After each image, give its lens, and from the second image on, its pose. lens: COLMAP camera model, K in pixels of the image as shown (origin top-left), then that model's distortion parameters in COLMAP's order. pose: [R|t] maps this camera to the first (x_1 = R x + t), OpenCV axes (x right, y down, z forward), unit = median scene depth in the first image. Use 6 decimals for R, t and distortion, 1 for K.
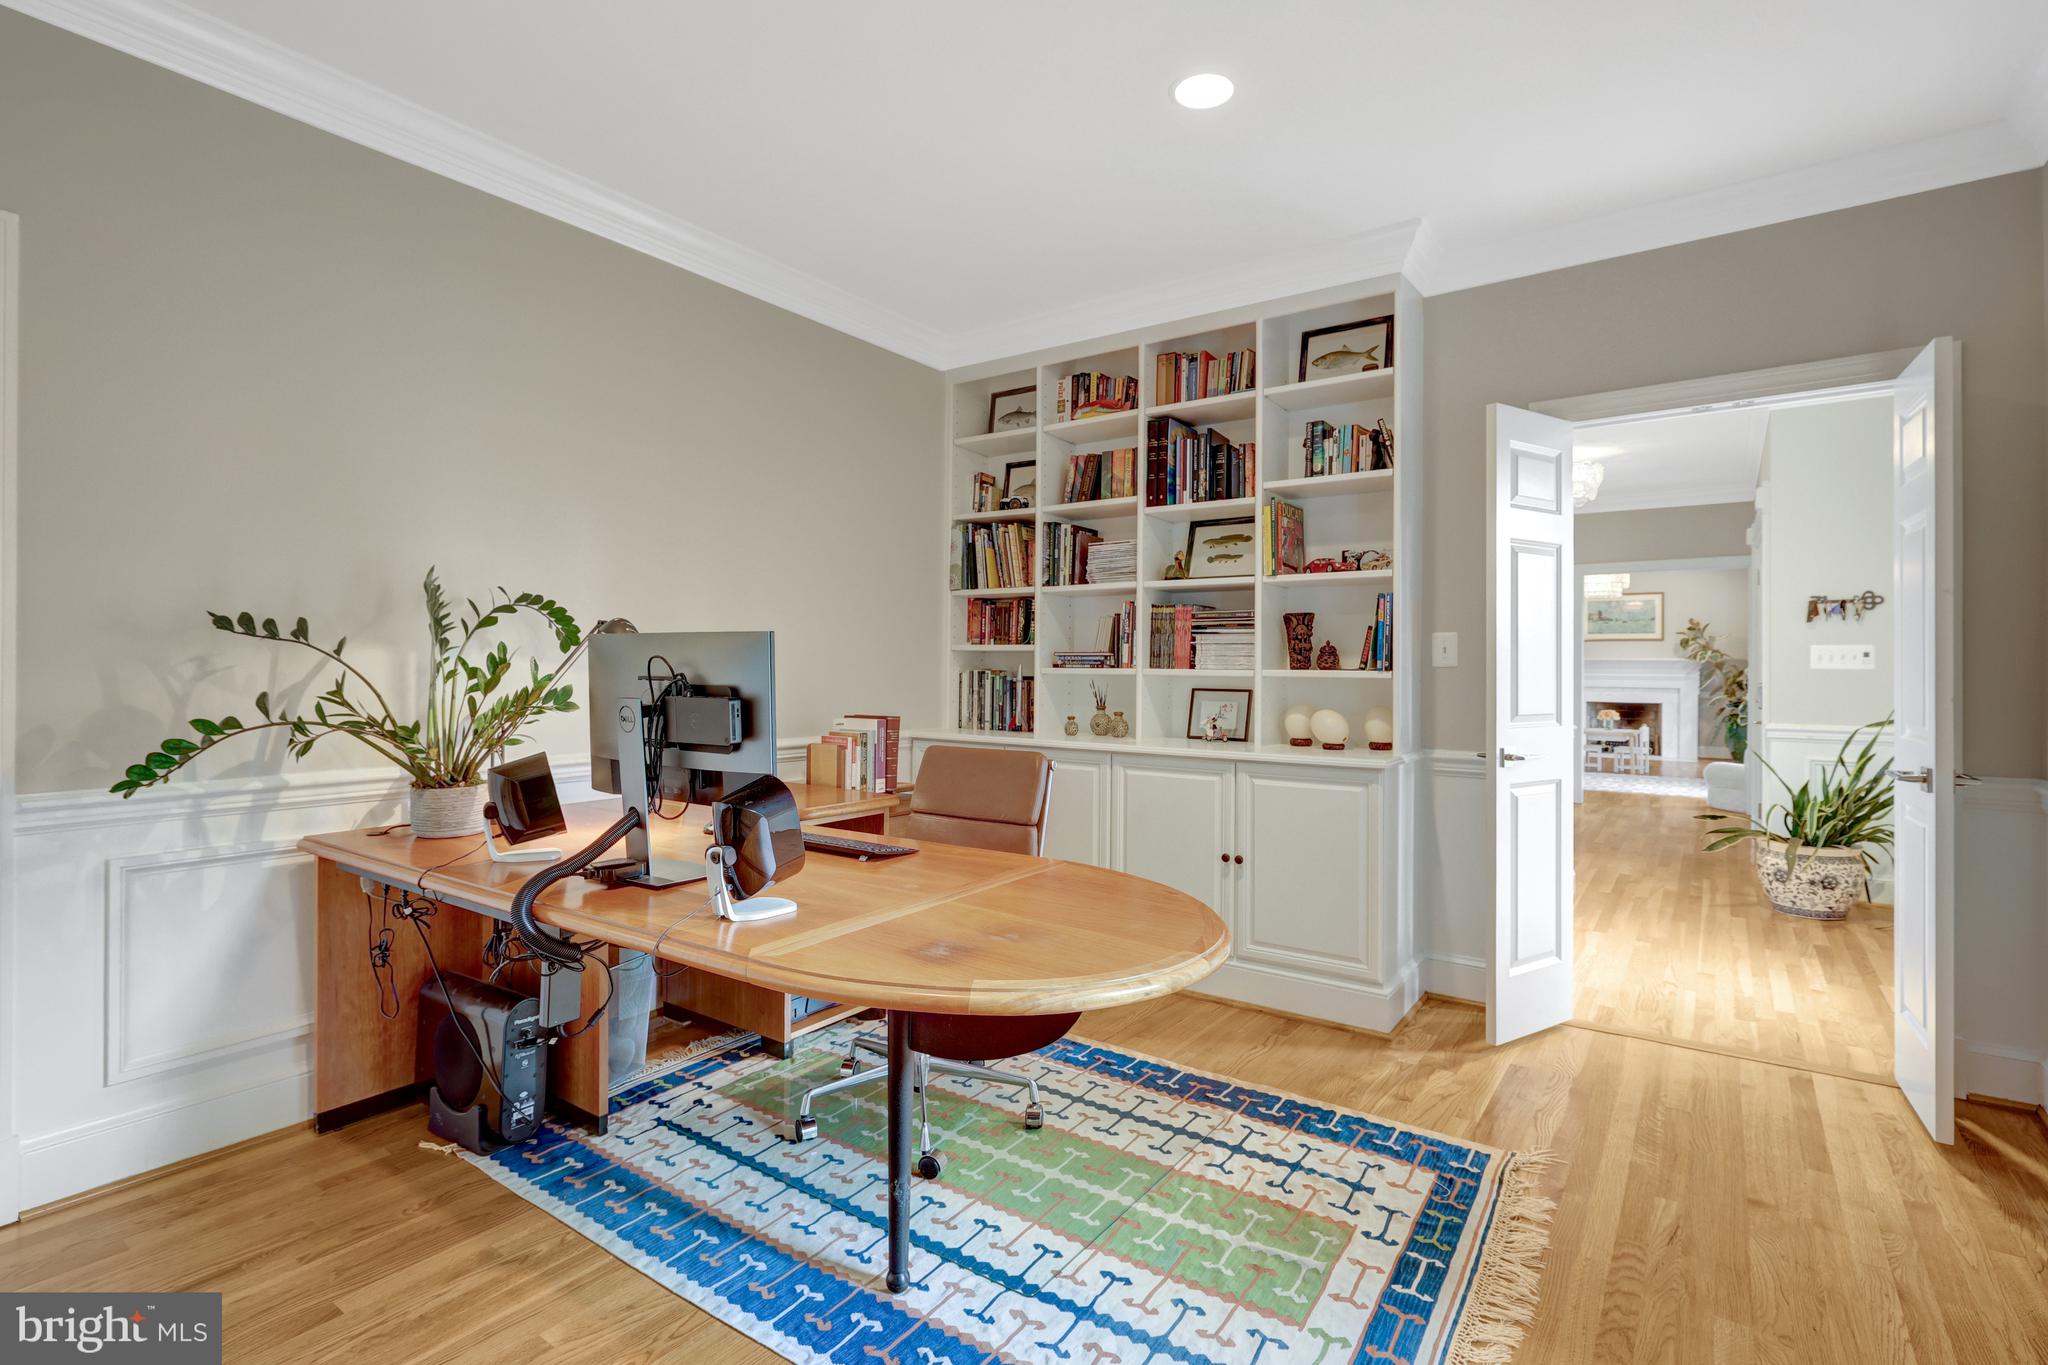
lens RADIAL K [[952.8, 0, 1028.7], [0, 952.8, 674.3], [0, 0, 1]] dist [-0.003178, -0.000223]
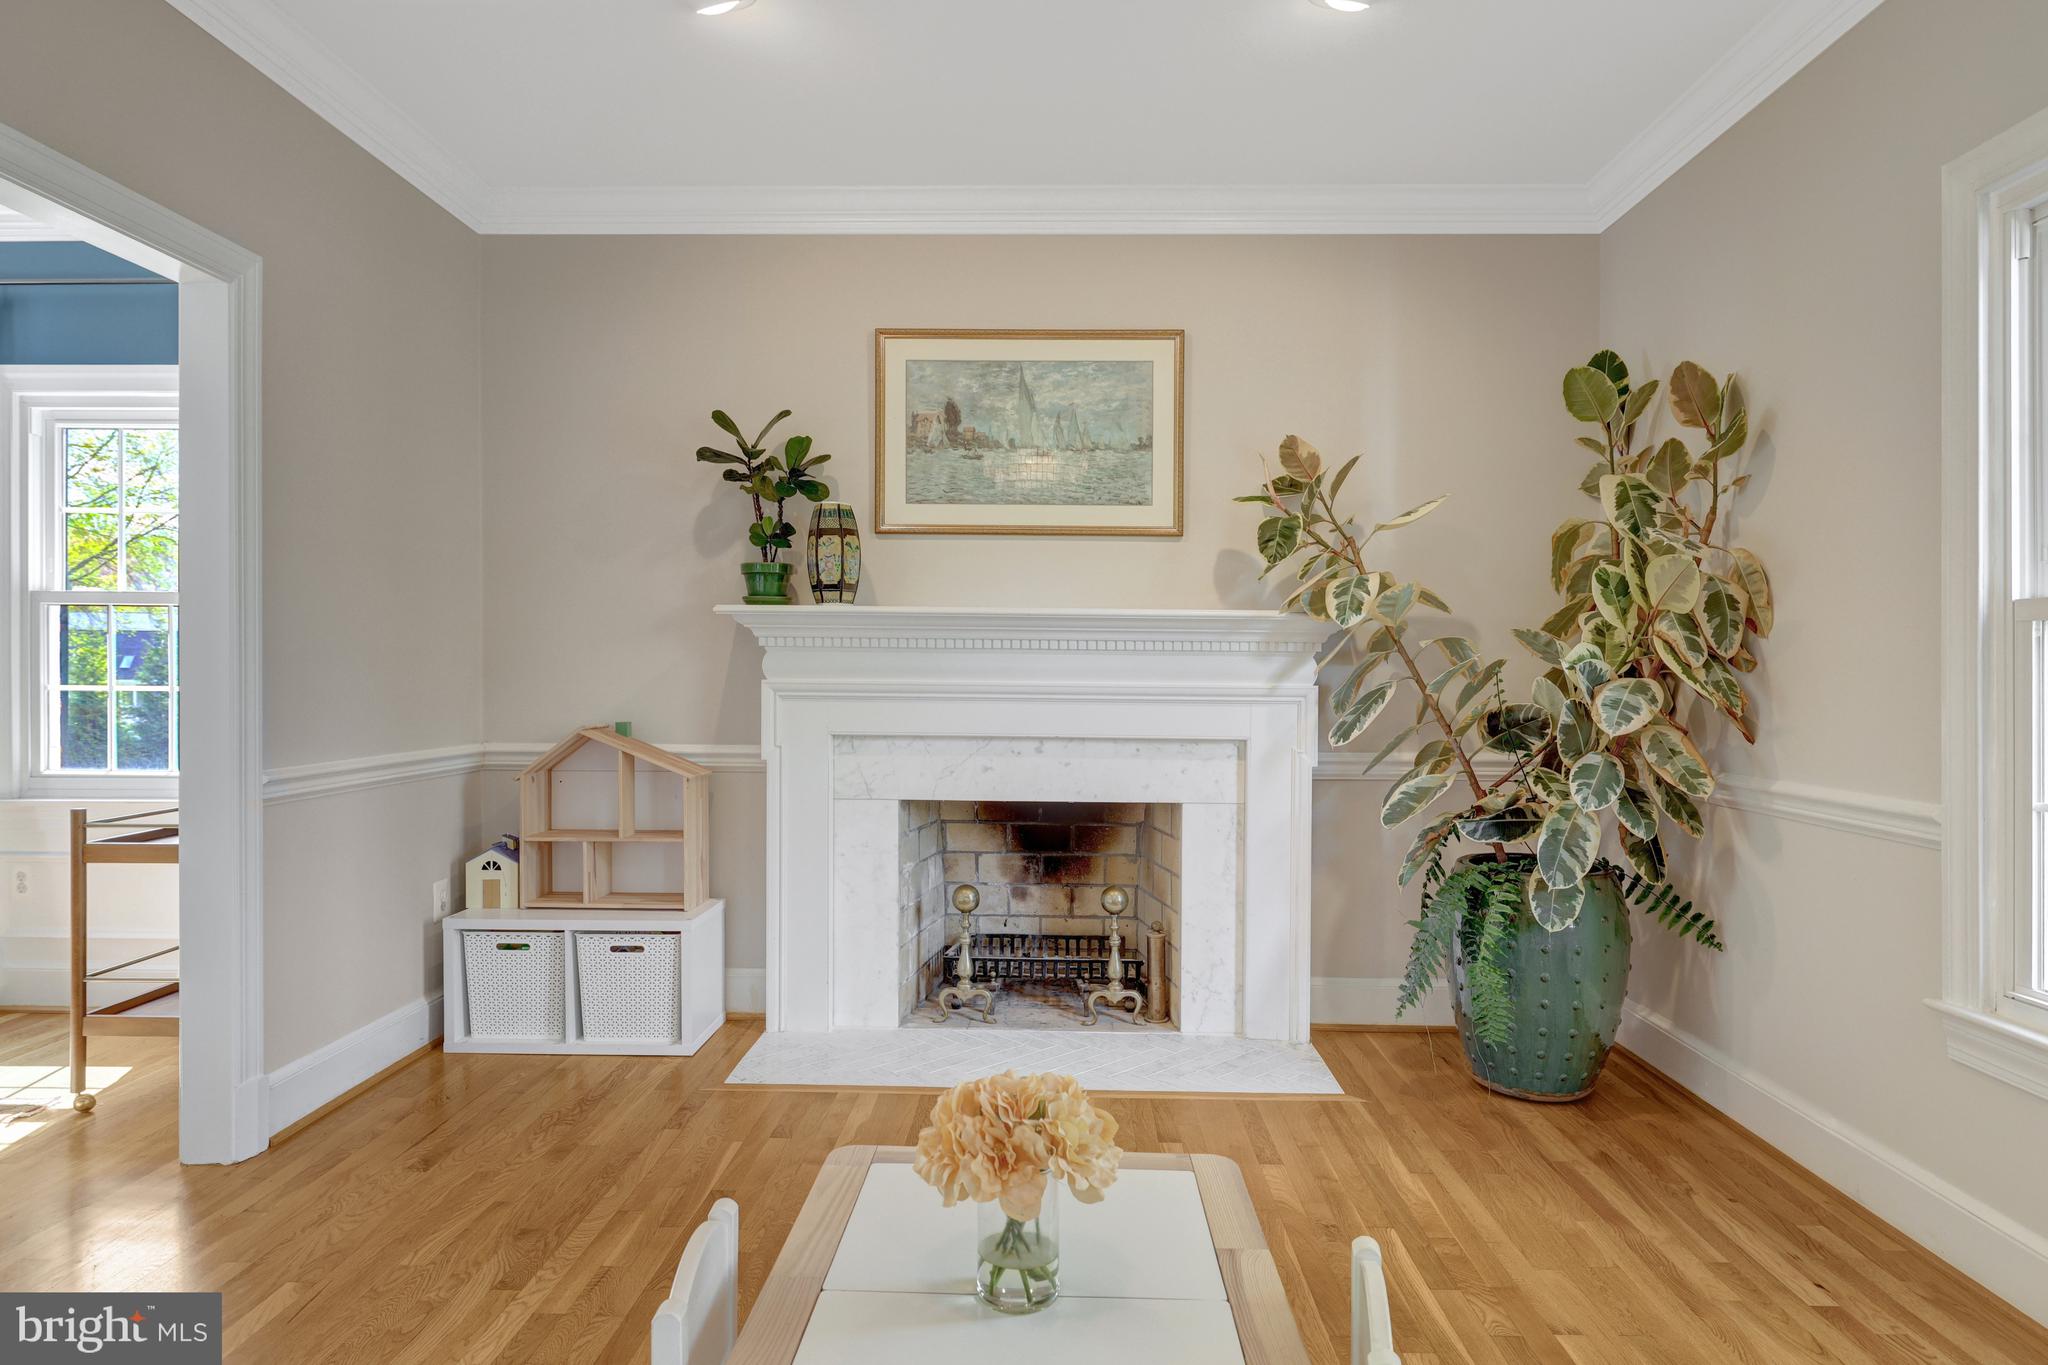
lens RADIAL K [[1172.3, 0, 1026.7], [0, 1172.3, 731.1], [0, 0, 1]] dist [-0.020047, -0.000670]
pose [[0.835415, -0.019366, 0.549279, 0.483116], [-0.001579, 0.999290, 0.037633, 0.002068], [-0.549618, -0.032307, 0.834791, 0.791264]]
